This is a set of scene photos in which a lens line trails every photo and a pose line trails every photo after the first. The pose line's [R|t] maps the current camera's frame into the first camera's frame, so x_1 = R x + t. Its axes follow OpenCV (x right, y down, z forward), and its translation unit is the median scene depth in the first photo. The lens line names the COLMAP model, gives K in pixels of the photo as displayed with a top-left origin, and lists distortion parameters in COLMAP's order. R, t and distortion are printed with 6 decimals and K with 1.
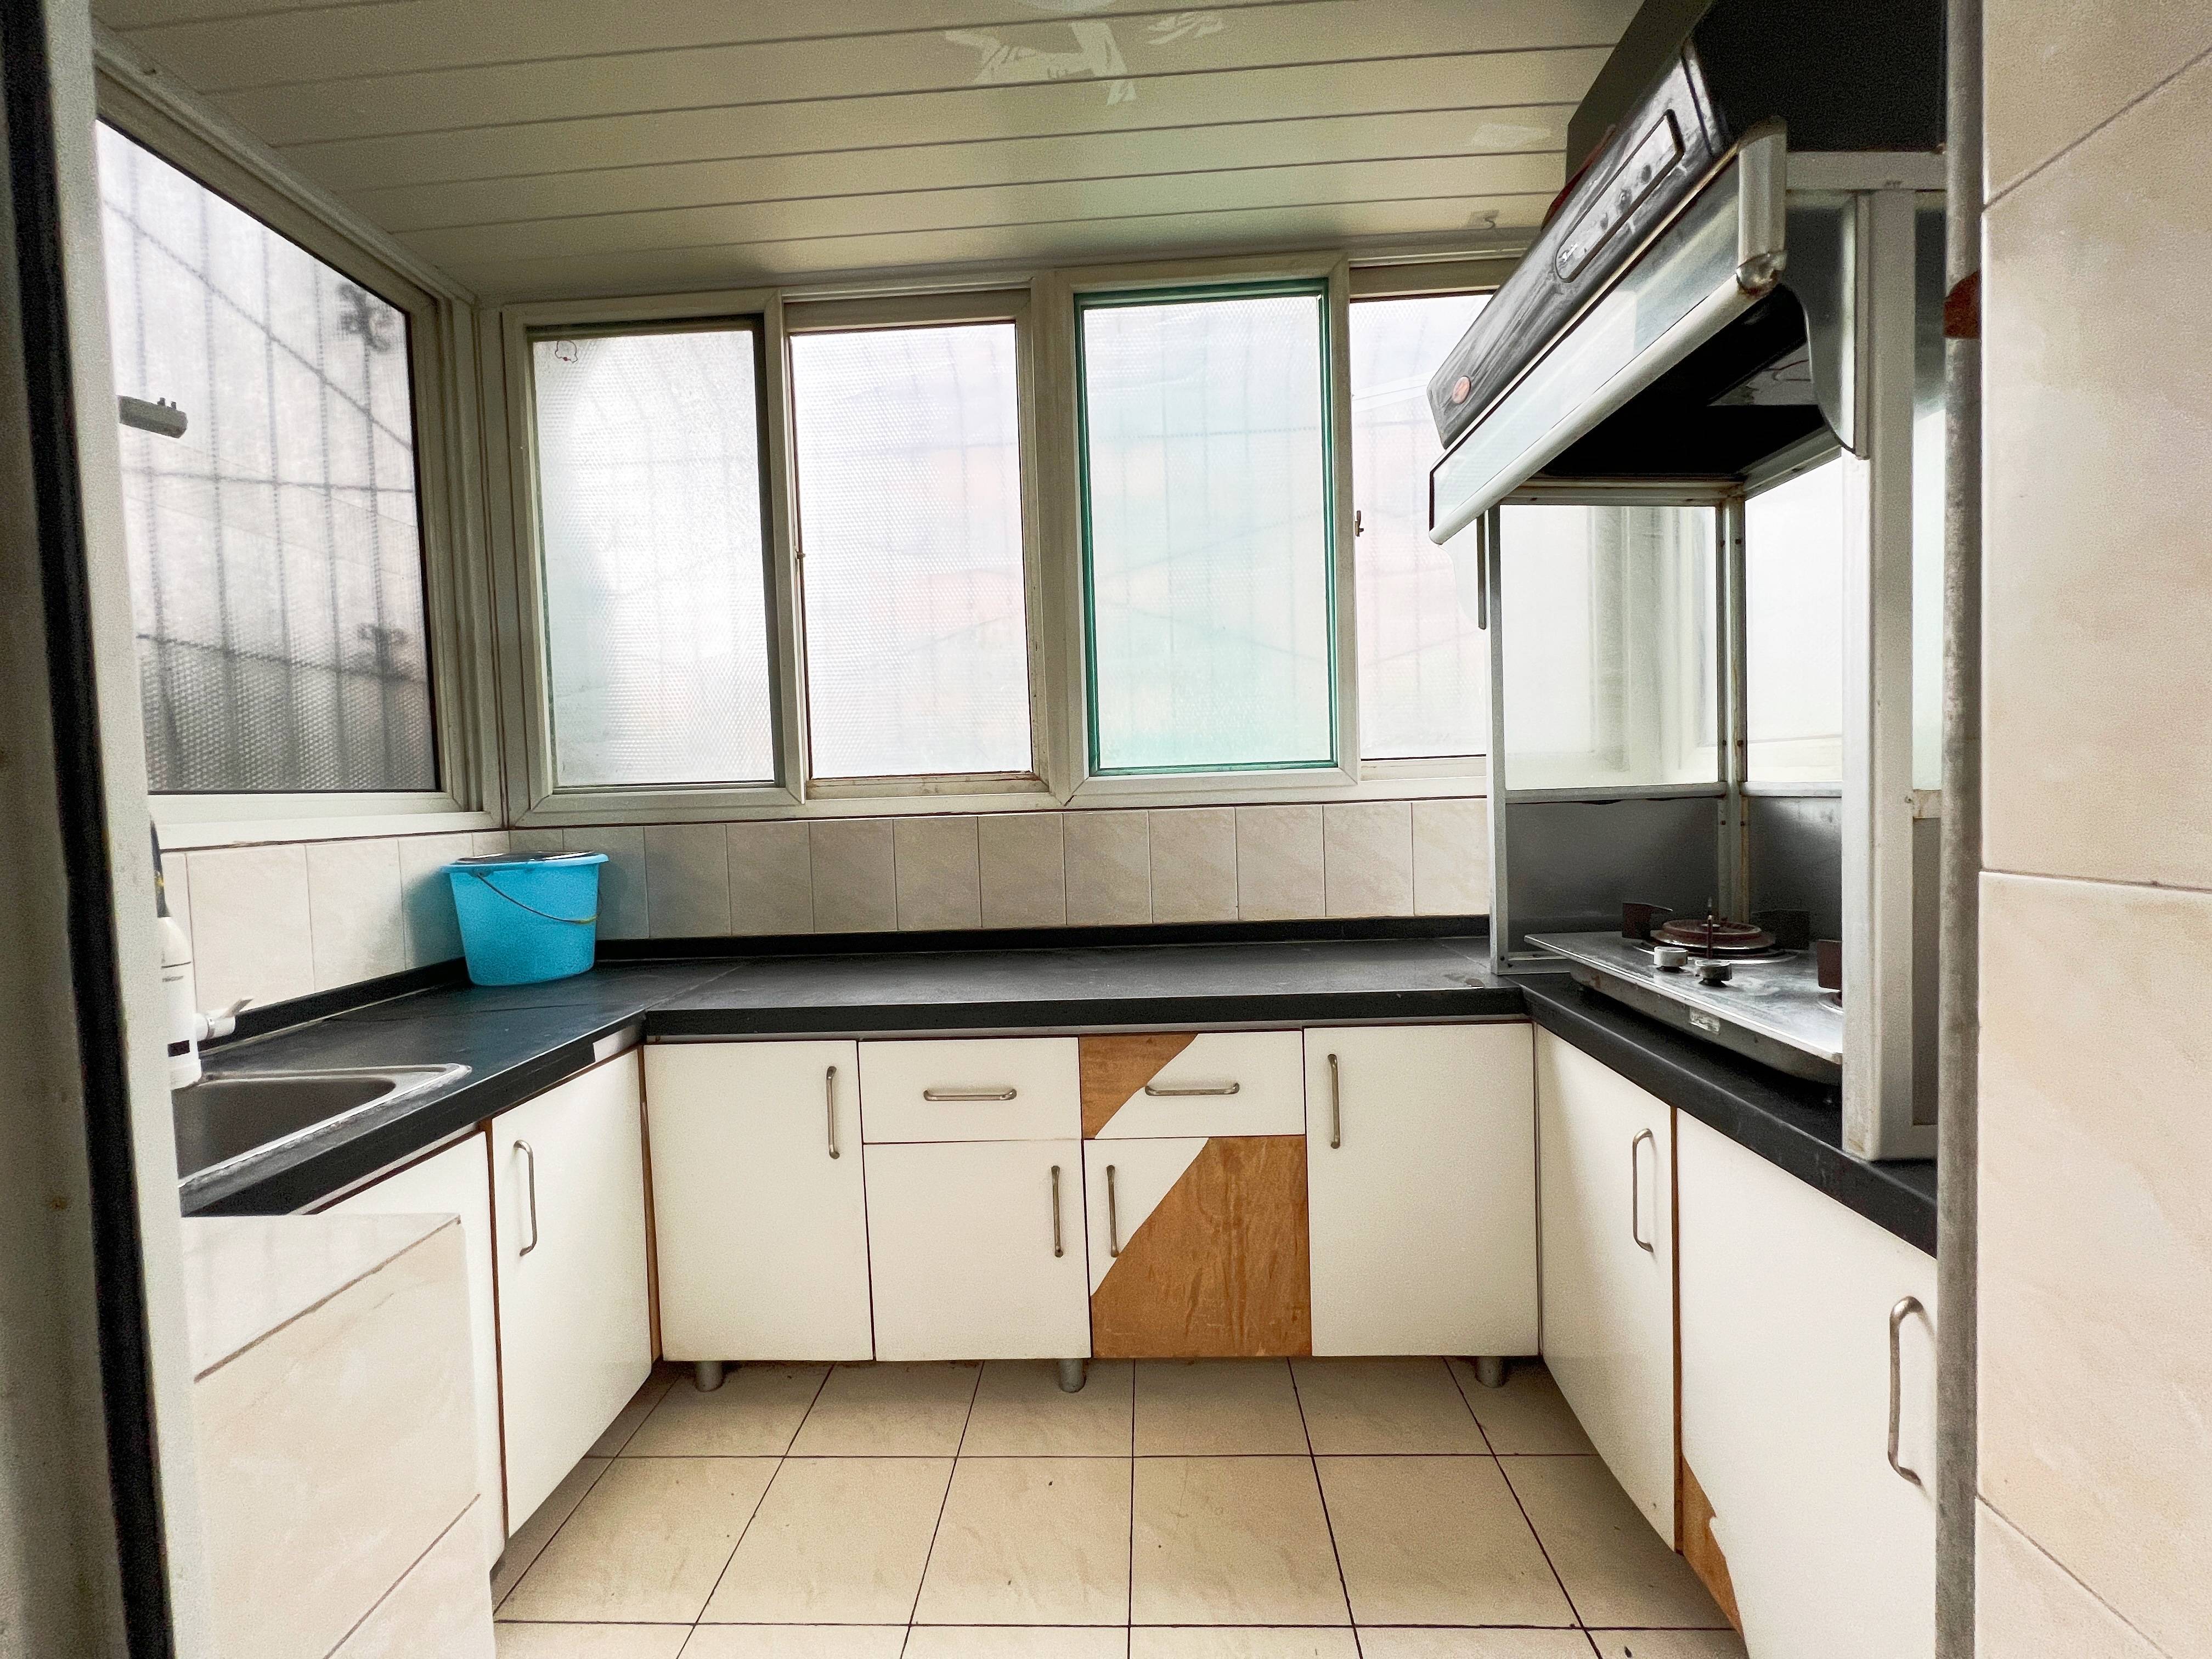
lens RADIAL K [[883.2, 0, 1105.5], [0, 883.2, 825.1], [0, 0, 1]] dist [0.000094, 0.000189]
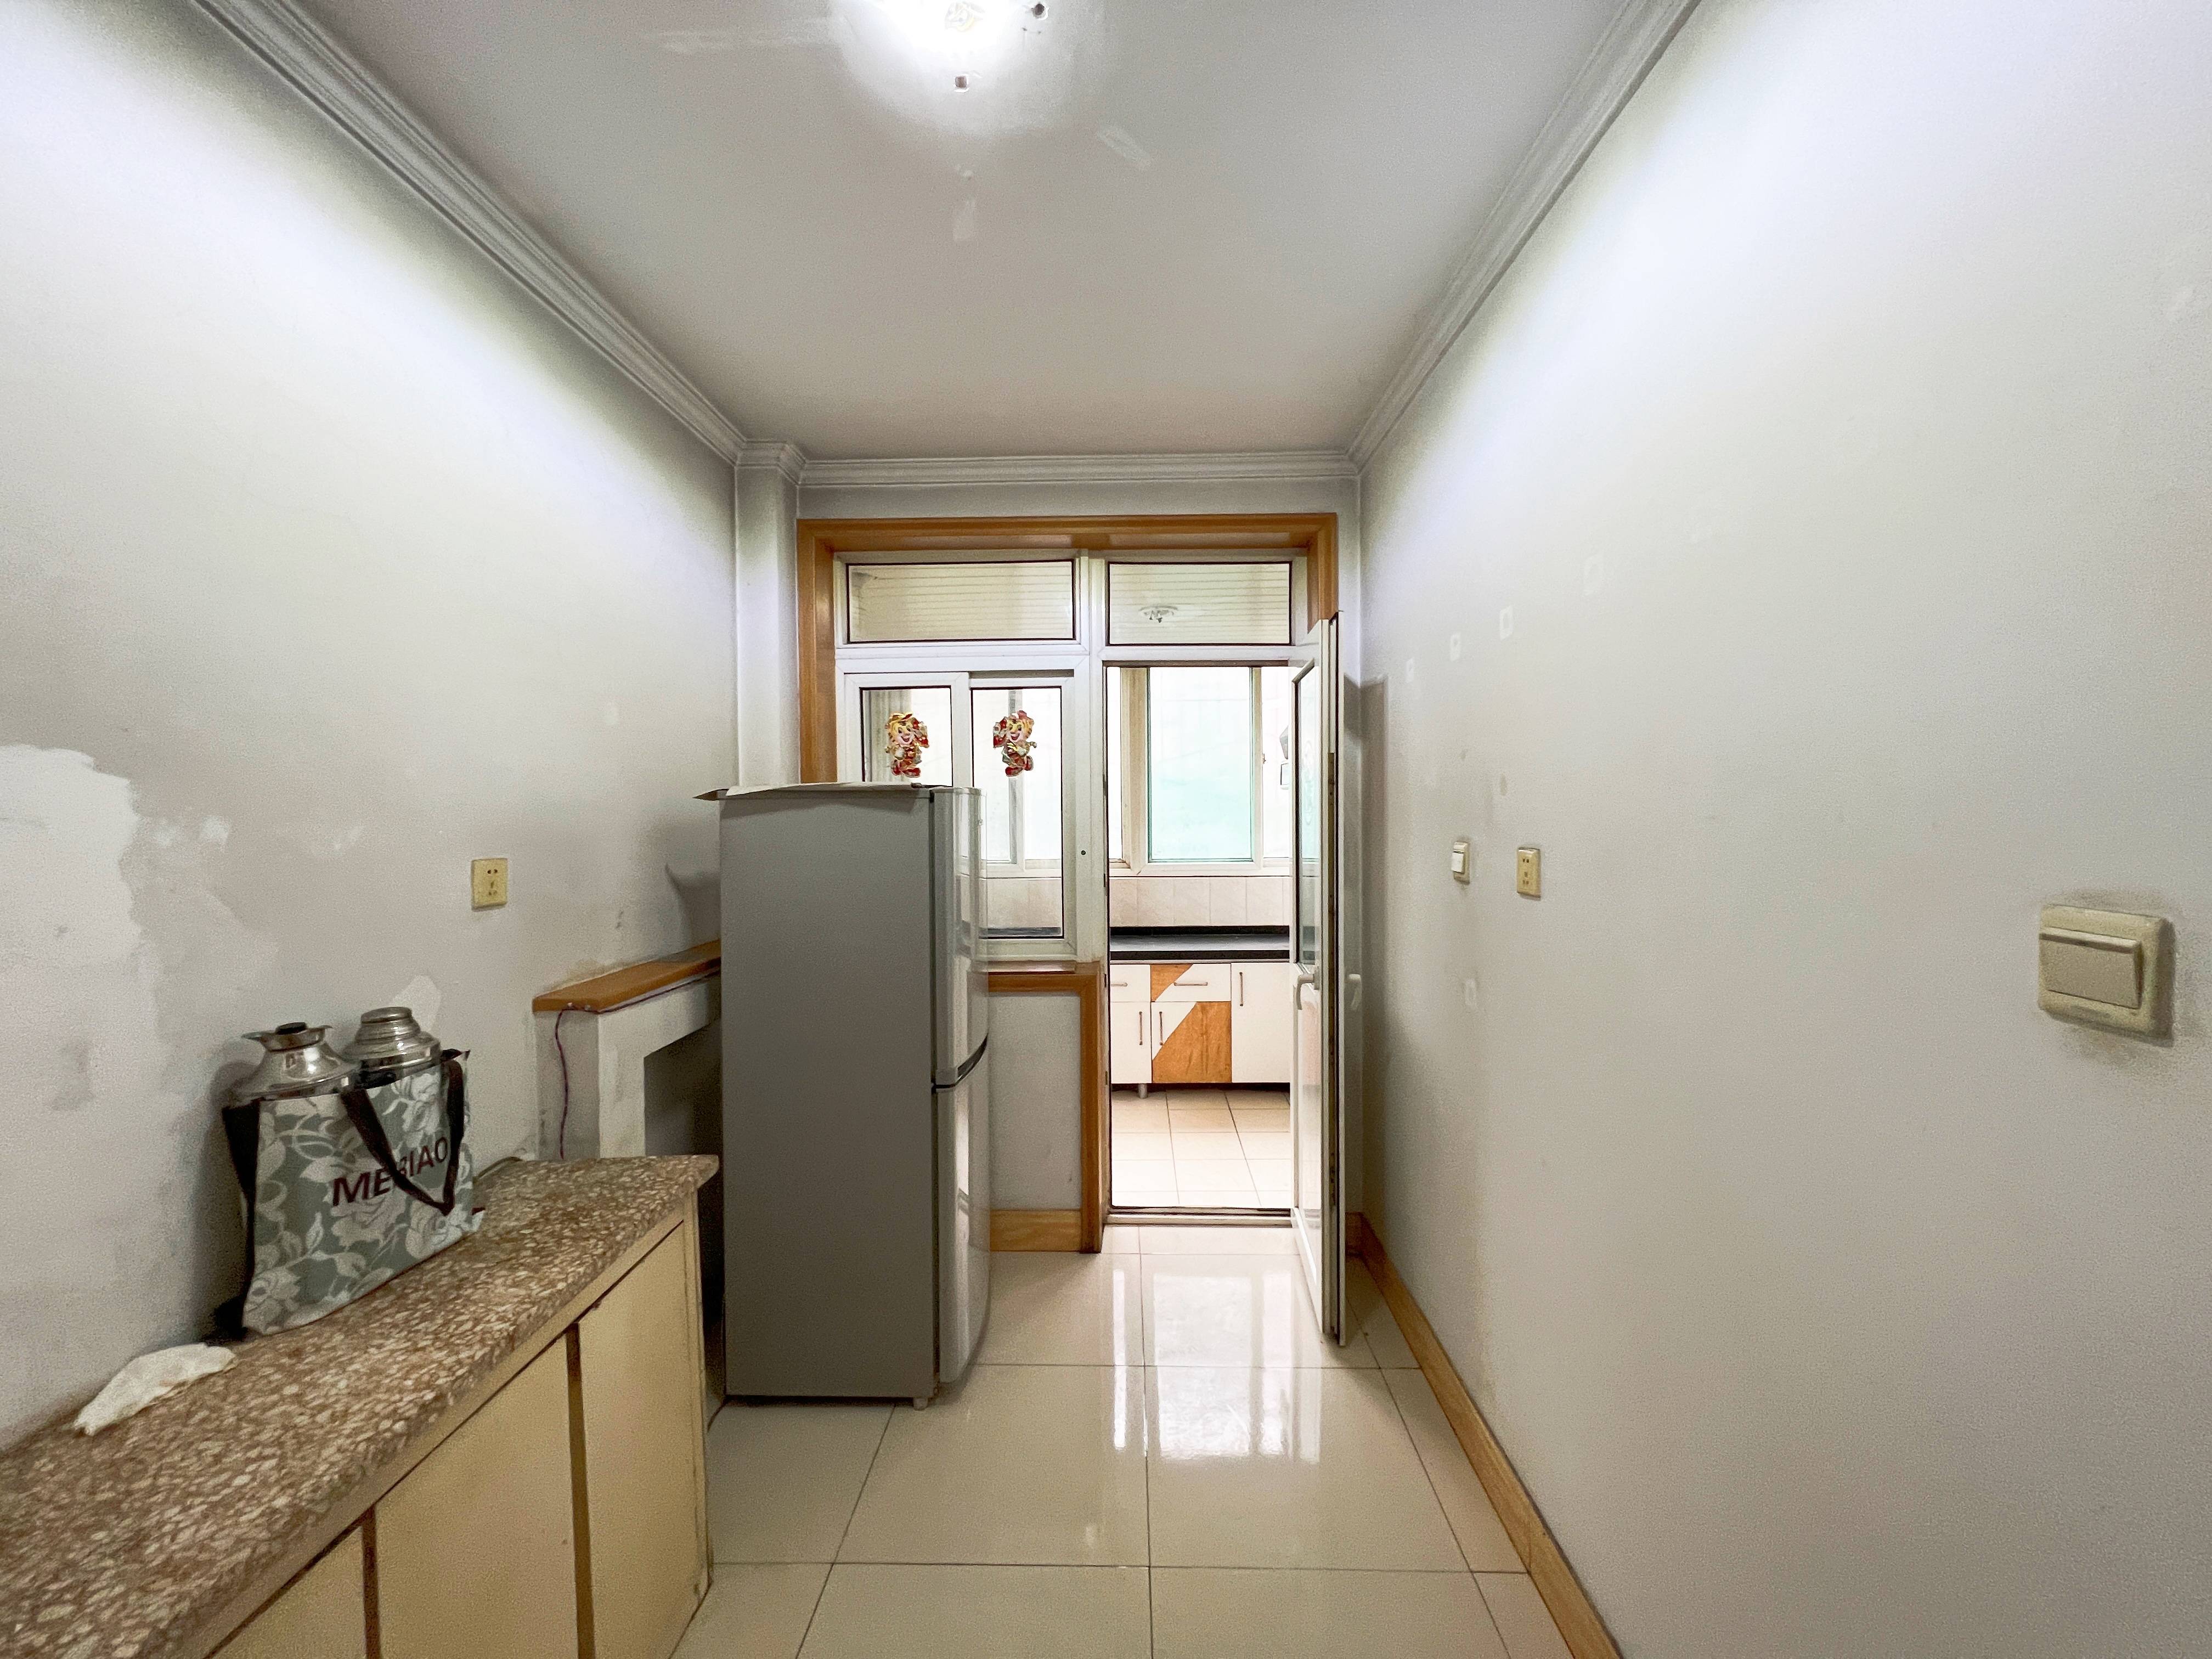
lens RADIAL K [[883.2, 0, 1105.5], [0, 883.2, 825.1], [0, 0, 1]] dist [0.000094, 0.000189]
pose [[0.999075, 0.027673, 0.032924, -0.275301], [-0.027187, 0.999516, -0.015109, -0.152584], [-0.033326, 0.014200, 0.999344, -1.769309]]
